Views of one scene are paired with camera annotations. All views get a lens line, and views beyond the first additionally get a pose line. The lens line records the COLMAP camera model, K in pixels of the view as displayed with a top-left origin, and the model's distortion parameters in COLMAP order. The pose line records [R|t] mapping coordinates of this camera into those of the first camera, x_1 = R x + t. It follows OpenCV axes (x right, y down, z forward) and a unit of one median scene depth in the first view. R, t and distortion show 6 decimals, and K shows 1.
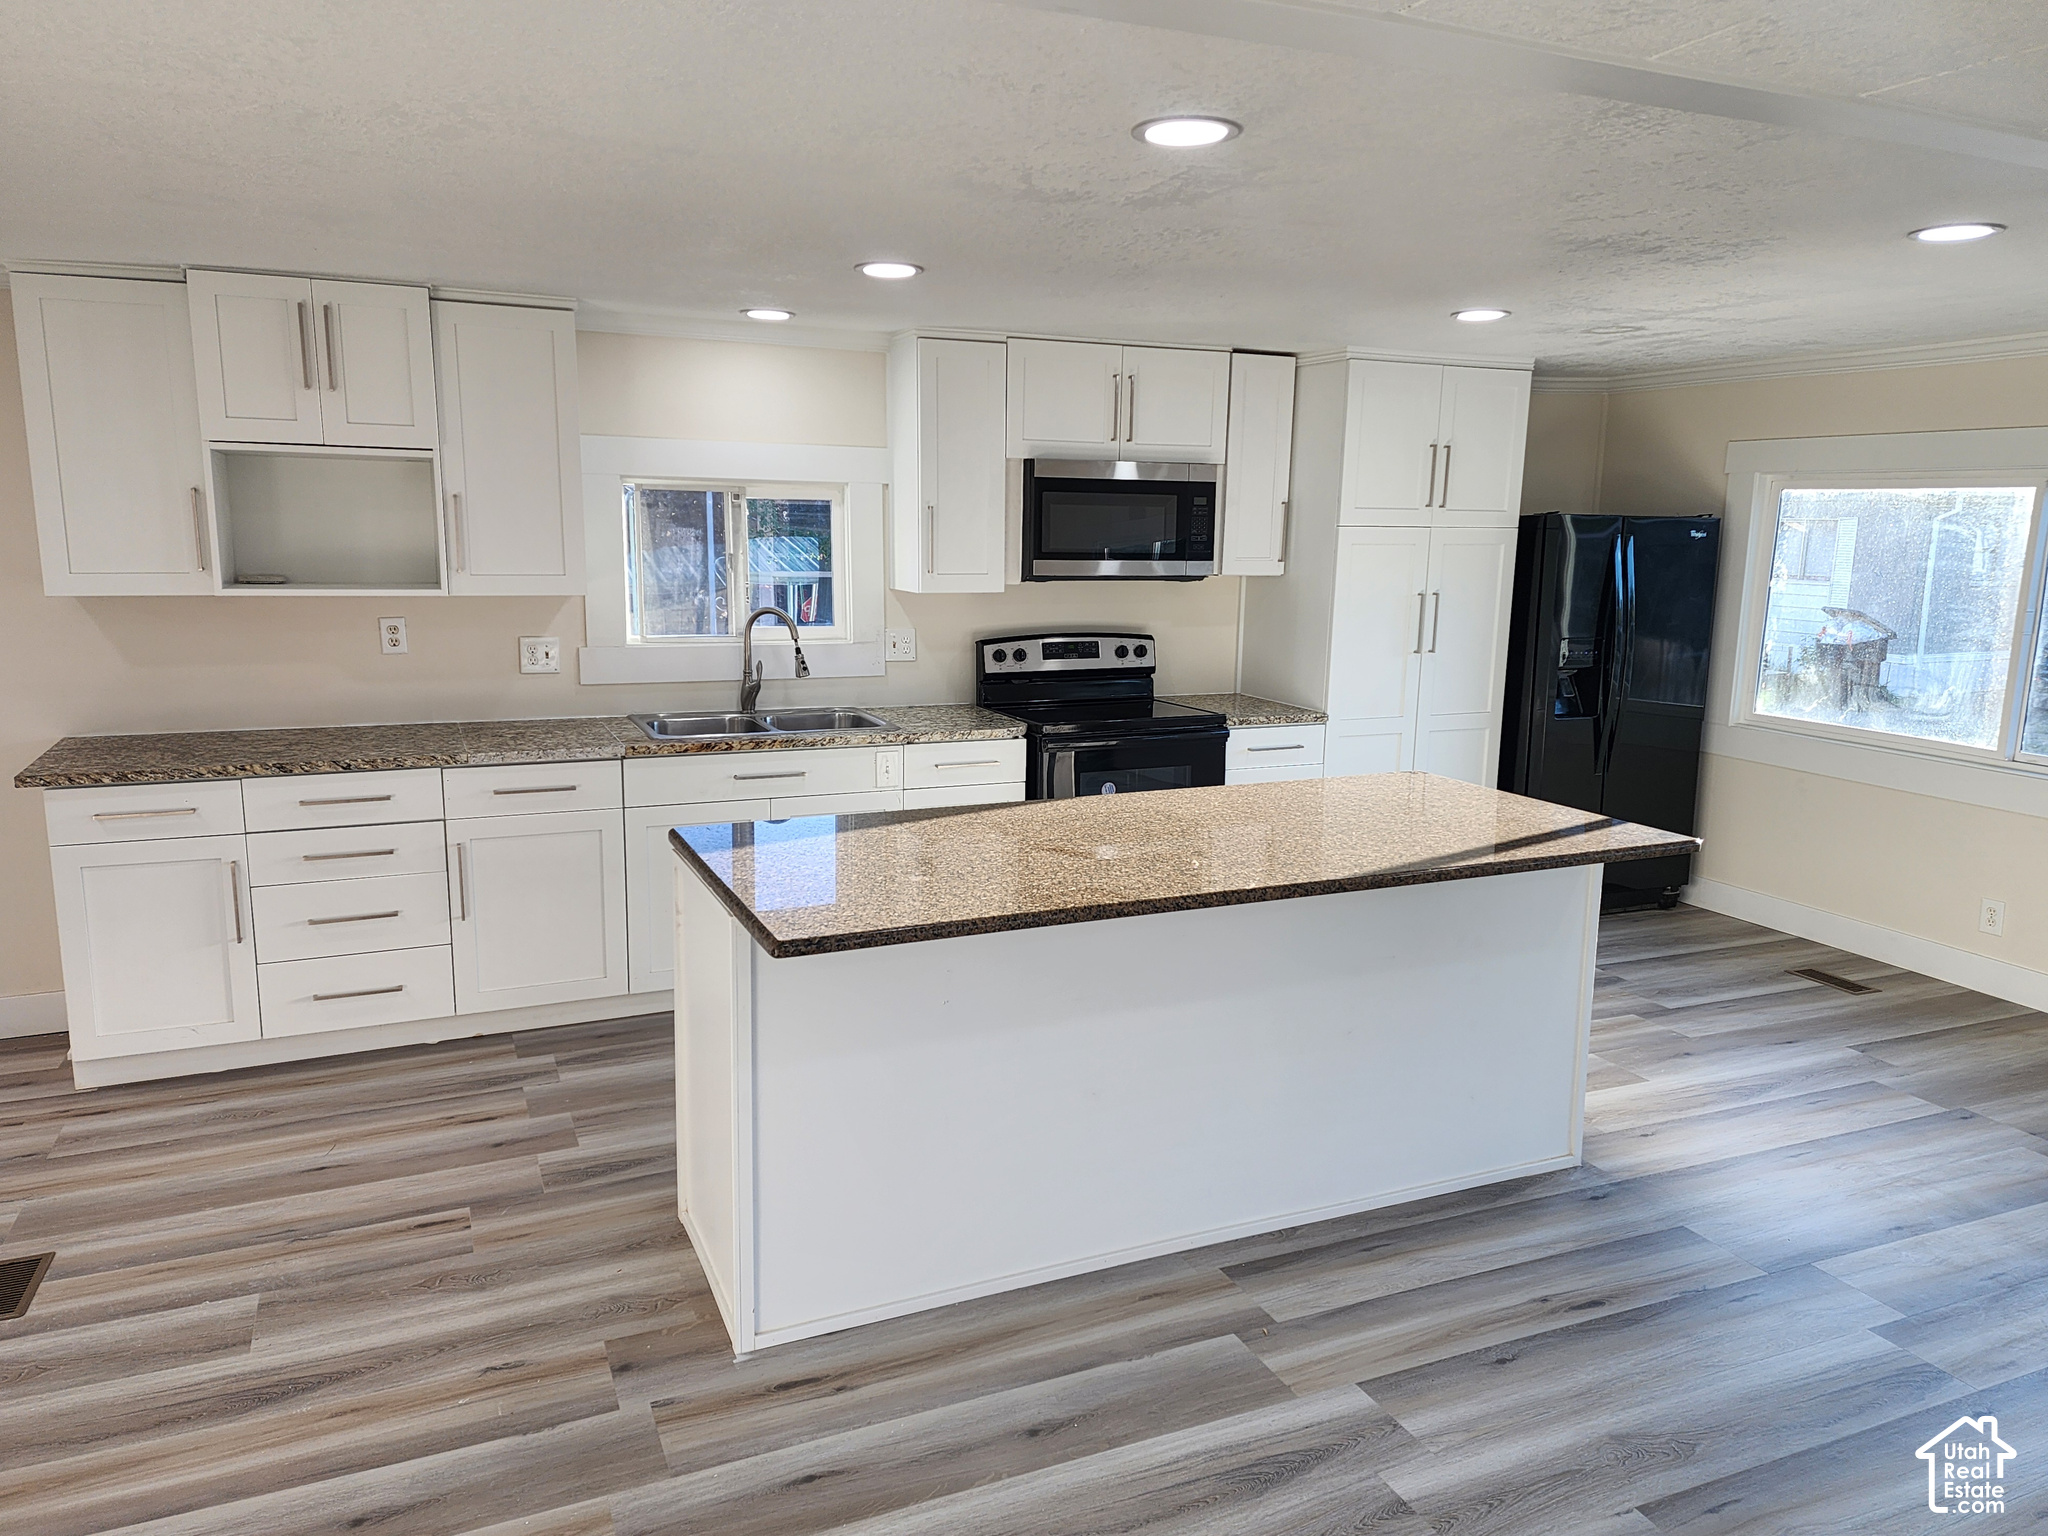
lens RADIAL K [[1405.4, 0, 1022.0], [0, 1405.4, 776.1], [0, 0, 1]] dist [0.067584, -0.059010]
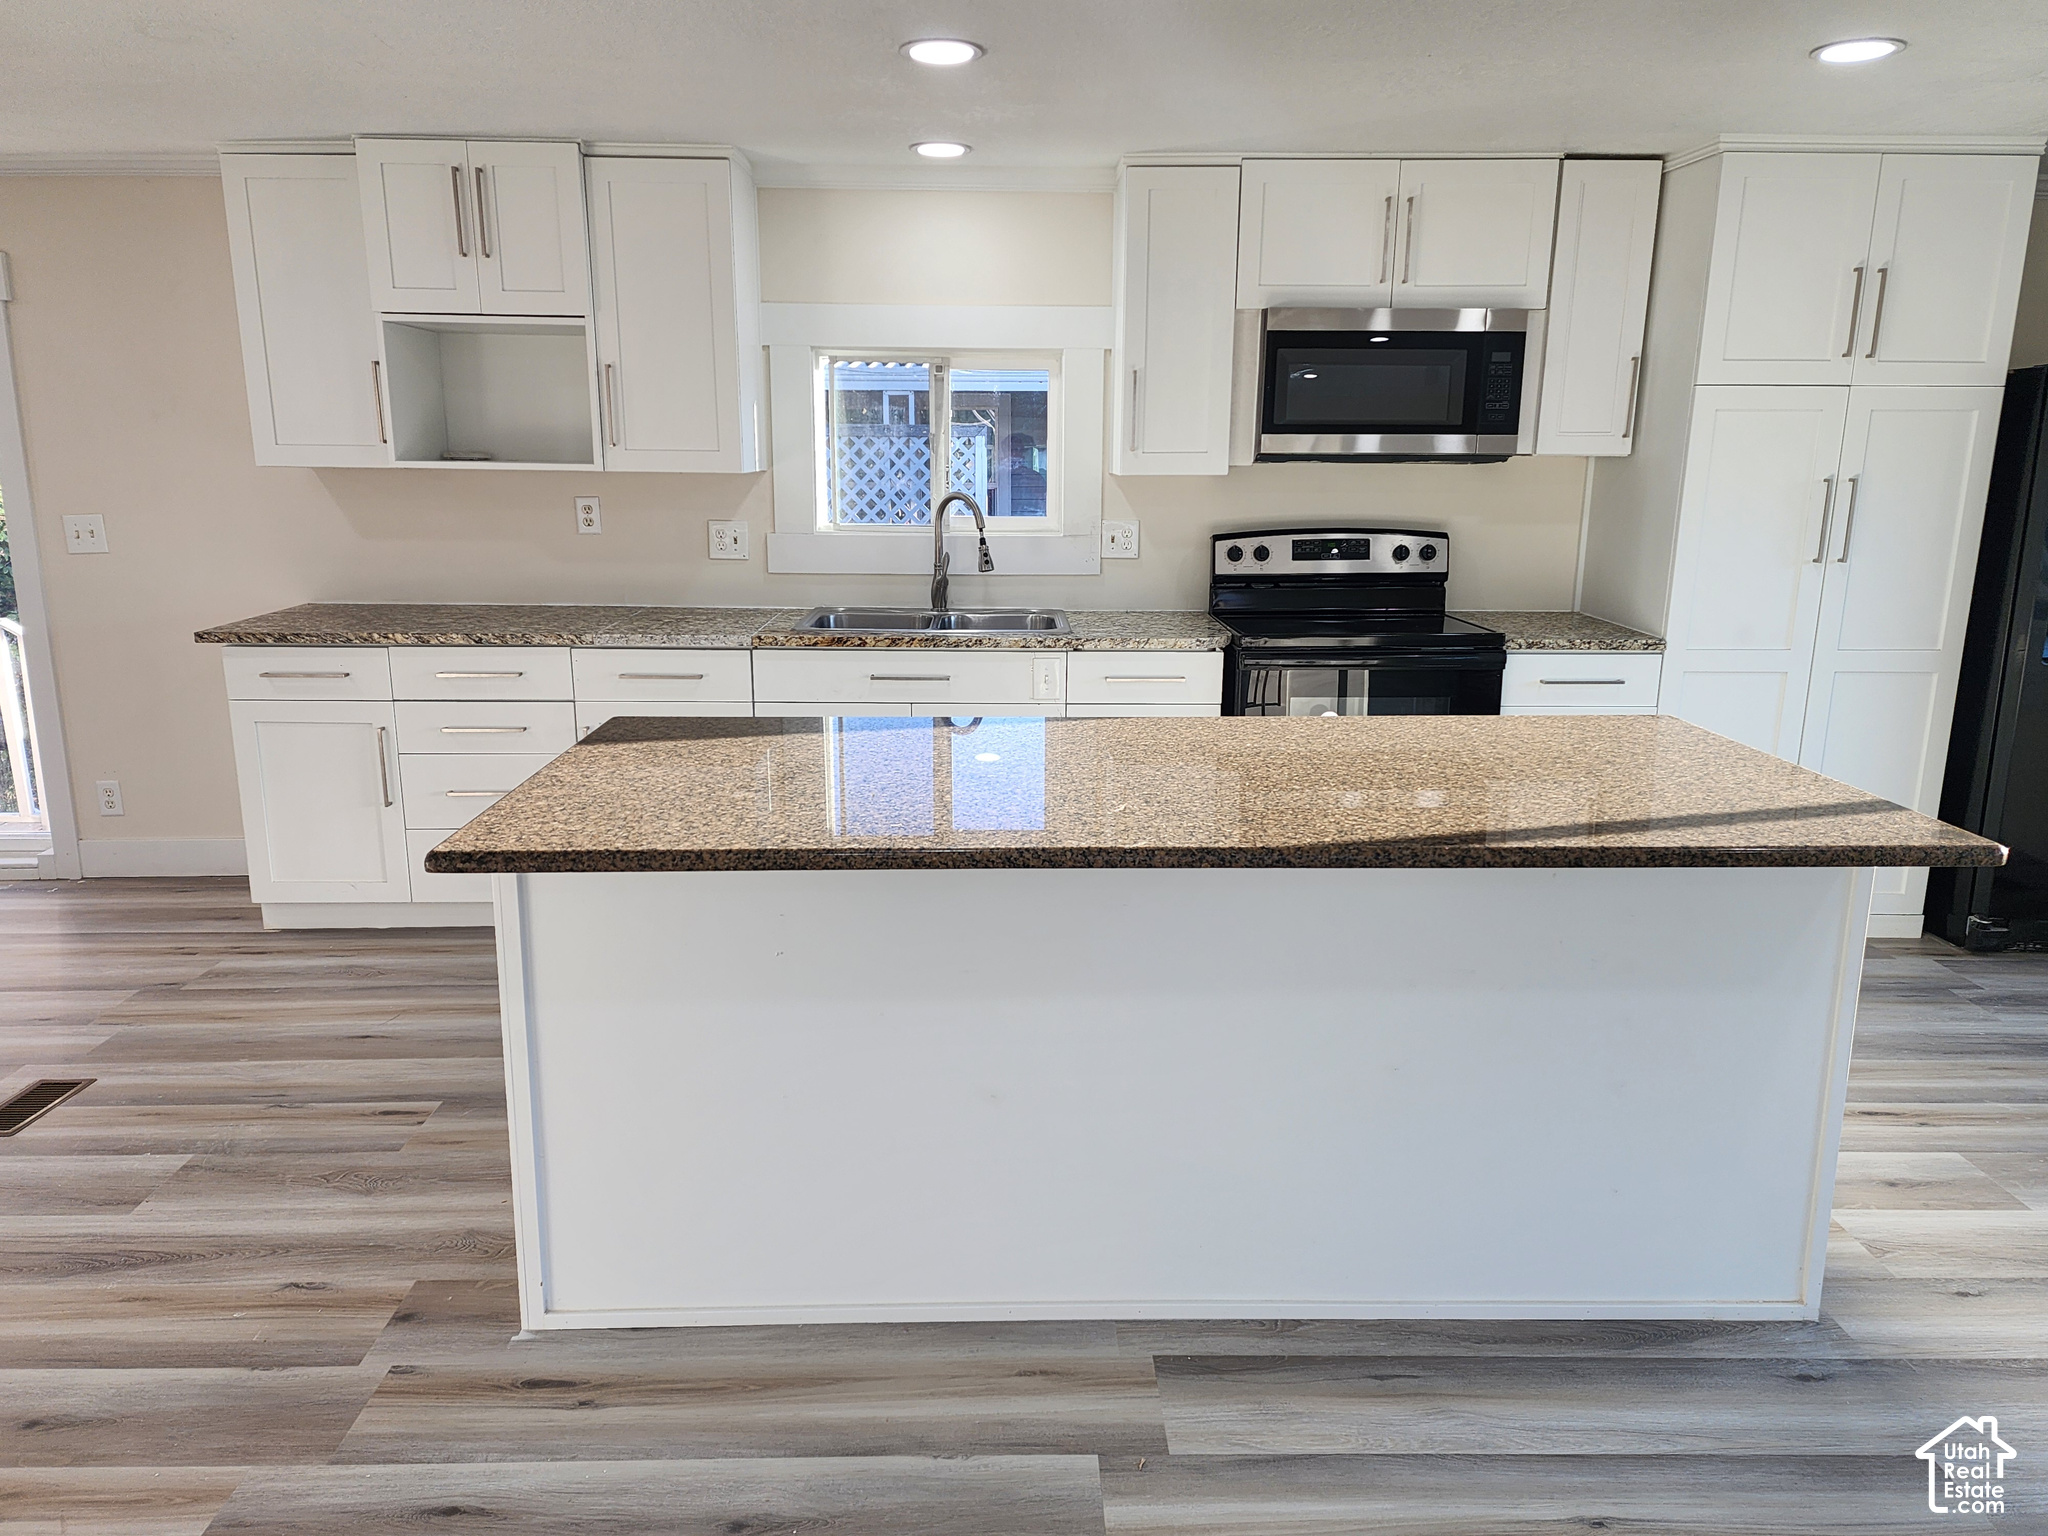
lens RADIAL K [[1405.4, 0, 1017.1], [0, 1405.4, 757.2], [0, 0, 1]] dist [0.067584, -0.059010]
pose [[0.922930, 0.076116, -0.377368, 0.258693], [-0.061839, 0.996842, 0.049825, 0.002052], [0.379968, -0.022649, 0.924722, 0.229637]]
